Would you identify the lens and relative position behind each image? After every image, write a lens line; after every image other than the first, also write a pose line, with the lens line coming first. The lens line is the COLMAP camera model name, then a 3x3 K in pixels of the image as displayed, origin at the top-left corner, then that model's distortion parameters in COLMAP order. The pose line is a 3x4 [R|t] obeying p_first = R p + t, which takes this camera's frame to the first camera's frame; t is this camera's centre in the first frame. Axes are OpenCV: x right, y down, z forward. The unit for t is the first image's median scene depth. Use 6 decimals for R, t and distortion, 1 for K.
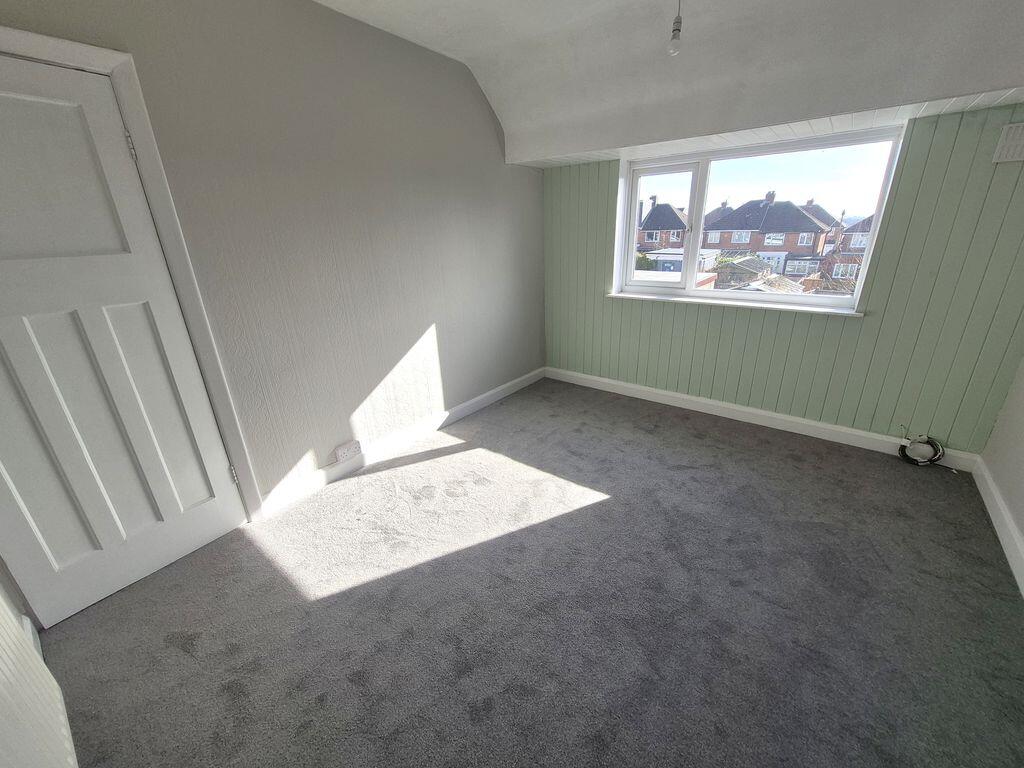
lens RADIAL K [[417.1, 0, 512.0], [0, 417.1, 384.0], [0, 0, 1]] dist [-0.000953, -0.000057]
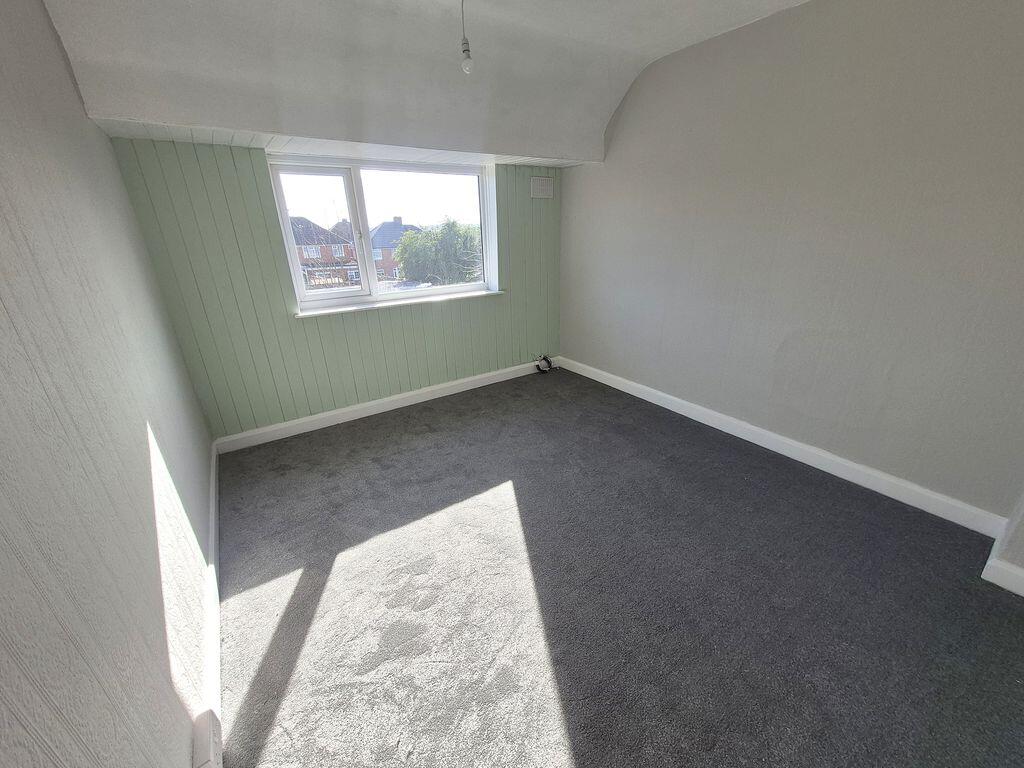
lens RADIAL K [[417.1, 0, 512.0], [0, 417.1, 384.0], [0, 0, 1]] dist [-0.000953, -0.000057]
pose [[0.282181, -0.313368, 0.906738, -0.537037], [0.347231, 0.914429, 0.207966, -0.143738], [-0.894318, 0.256164, 0.366845, 0.450284]]
